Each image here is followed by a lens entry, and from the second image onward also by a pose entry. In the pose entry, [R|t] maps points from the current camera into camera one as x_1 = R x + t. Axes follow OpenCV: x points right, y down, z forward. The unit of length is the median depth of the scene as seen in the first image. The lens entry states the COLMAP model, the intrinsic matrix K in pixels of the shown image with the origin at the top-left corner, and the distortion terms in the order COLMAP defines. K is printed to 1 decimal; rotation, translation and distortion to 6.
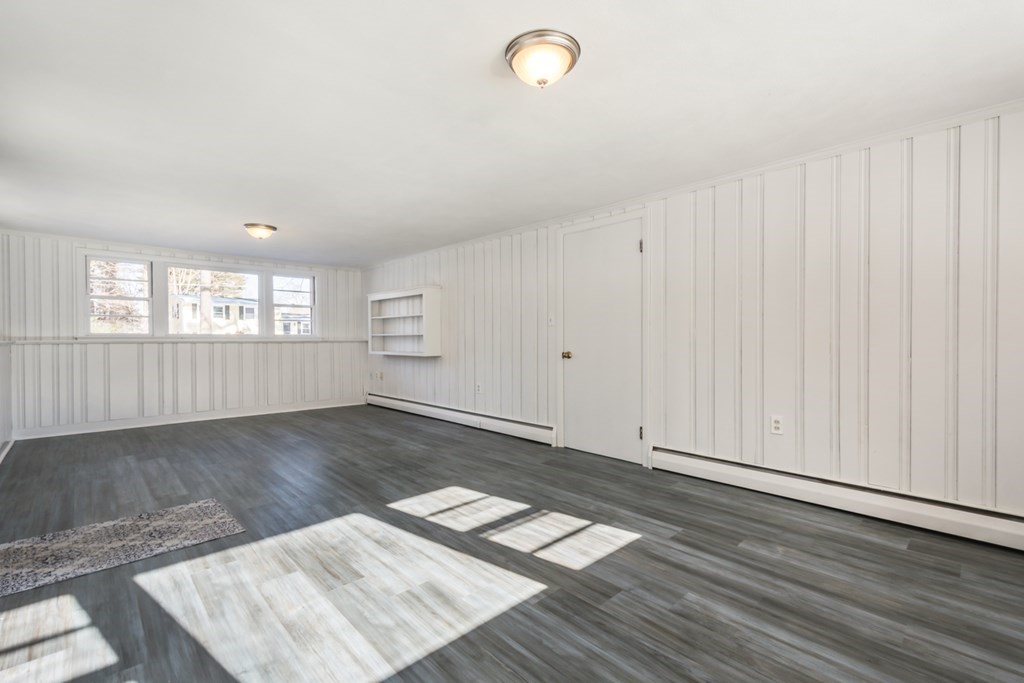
lens RADIAL K [[462.7, 0, 508.2], [0, 462.7, 343.7], [0, 0, 1]] dist [0.015338, -0.000701]
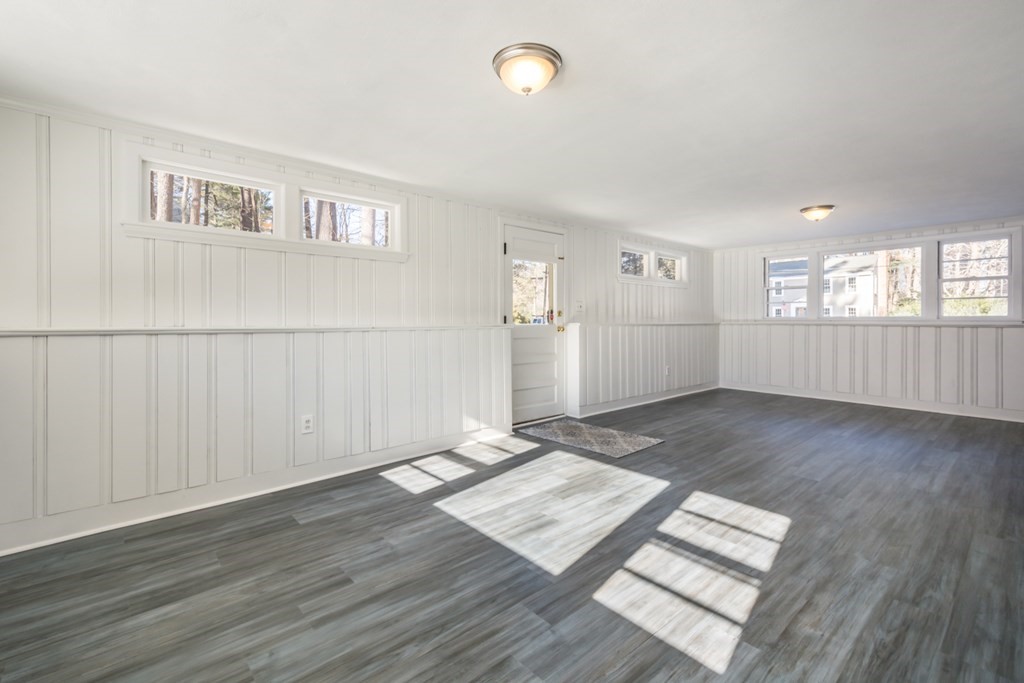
lens RADIAL K [[462.7, 0, 522.8], [0, 462.7, 316.2], [0, 0, 1]] dist [0.015338, -0.000701]
pose [[-0.035108, -0.006007, -0.999365, 0.875315], [-0.016113, 0.999855, -0.005444, -0.014438], [0.999254, 0.015912, -0.035200, 0.781127]]
